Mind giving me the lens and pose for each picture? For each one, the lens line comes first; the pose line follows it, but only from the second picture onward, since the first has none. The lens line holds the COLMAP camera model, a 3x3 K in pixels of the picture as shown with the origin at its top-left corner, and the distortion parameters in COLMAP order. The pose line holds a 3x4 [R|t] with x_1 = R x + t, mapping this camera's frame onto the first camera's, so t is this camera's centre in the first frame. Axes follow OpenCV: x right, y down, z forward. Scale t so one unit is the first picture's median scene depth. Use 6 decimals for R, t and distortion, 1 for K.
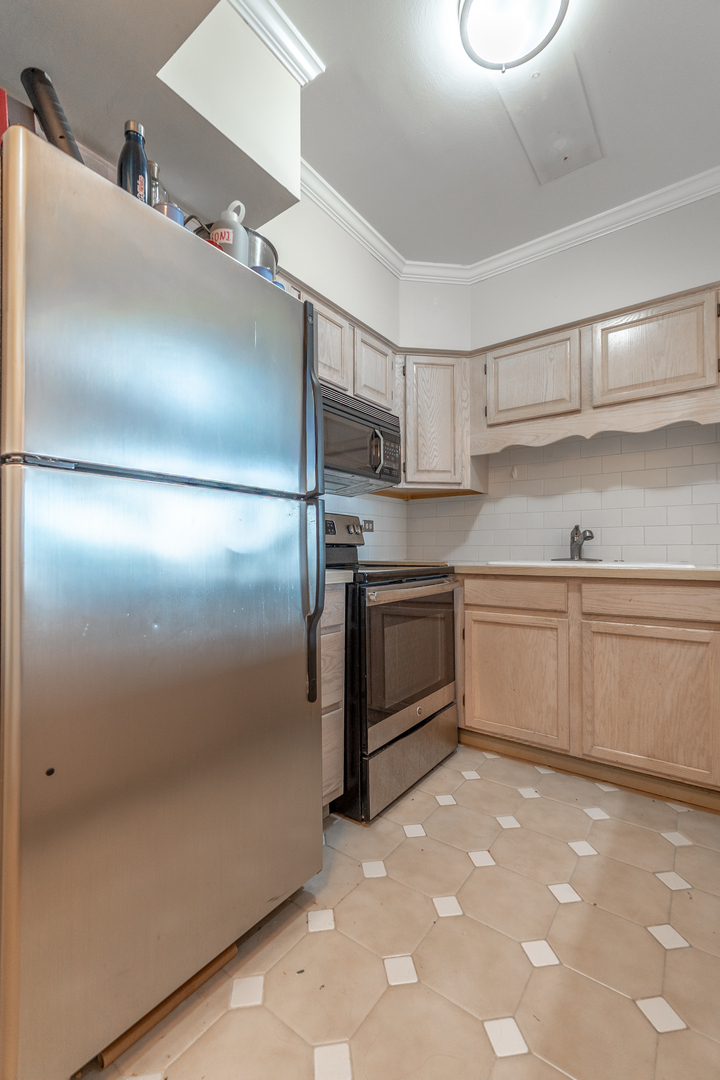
lens RADIAL K [[465.3, 0, 368.0], [0, 465.3, 544.2], [0, 0, 1]] dist [0.003328, 0.000320]
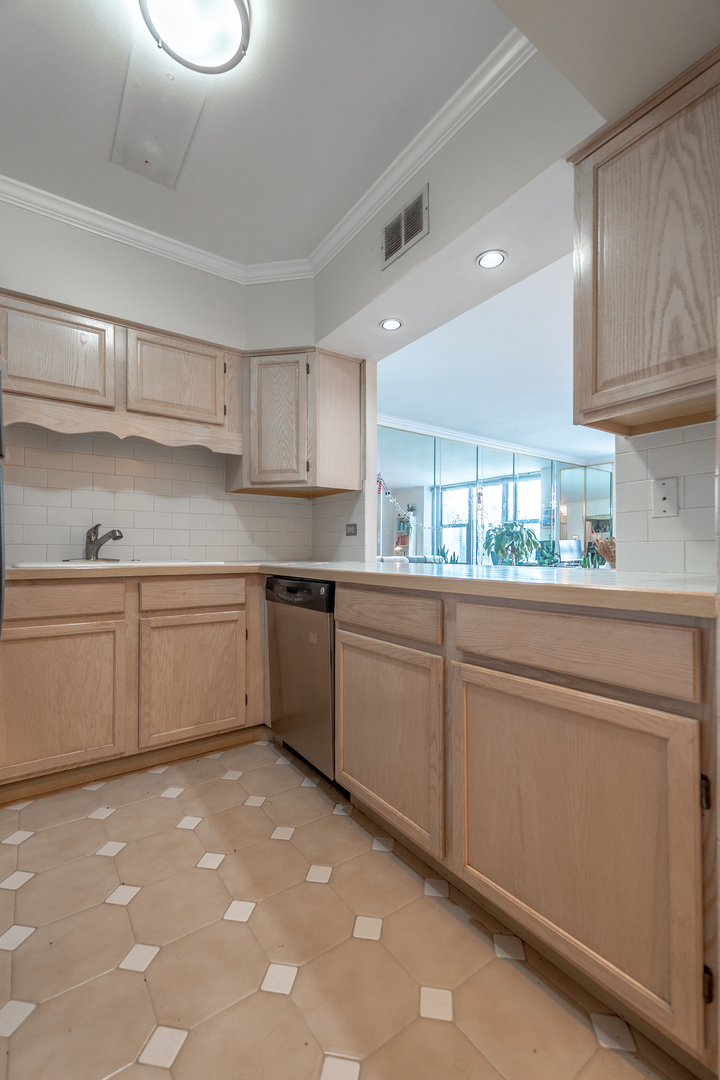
lens RADIAL K [[444.5, 0, 371.1], [0, 444.5, 546.9], [0, 0, 1]] dist [0.003795, 0.000431]
pose [[0.318823, 0.010205, 0.947759, -0.301953], [-0.014694, 0.999875, -0.005824, 0.004250], [-0.947700, -0.012070, 0.318933, 0.204336]]
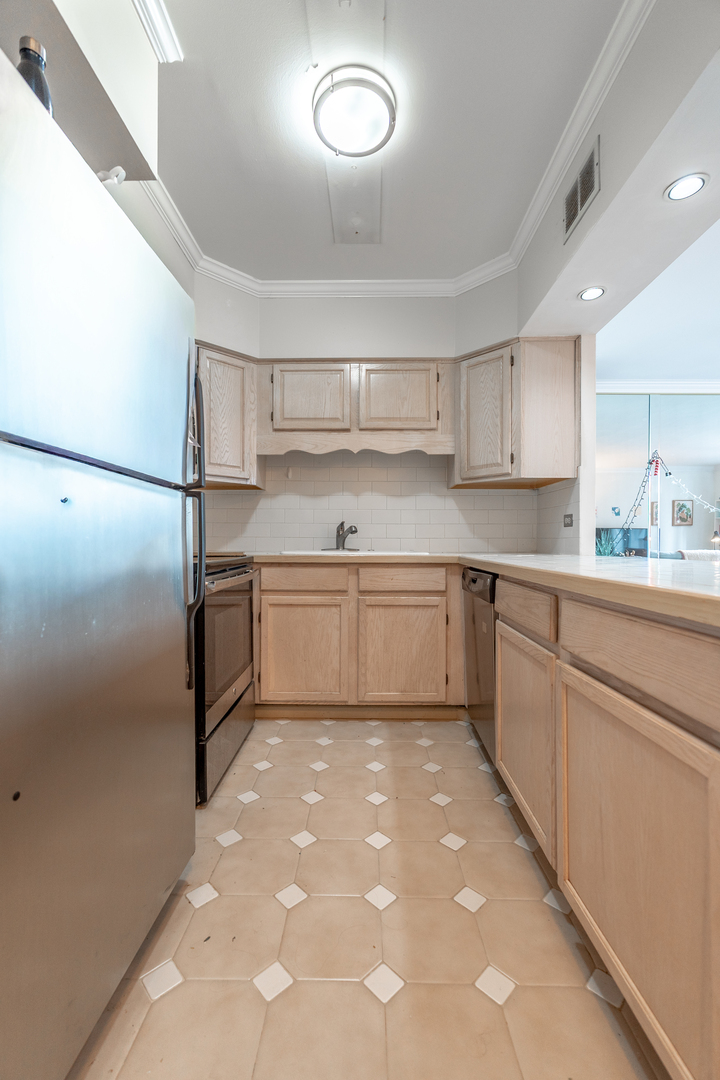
lens RADIAL K [[451.6, 0, 378.0], [0, 451.6, 537.2], [0, 0, 1]] dist [0.004452, 0.000505]
pose [[0.805143, 0.010650, 0.592985, -0.229305], [-0.013209, 0.999913, -0.000023, -0.000671], [-0.592933, -0.007814, 0.805214, -0.026377]]
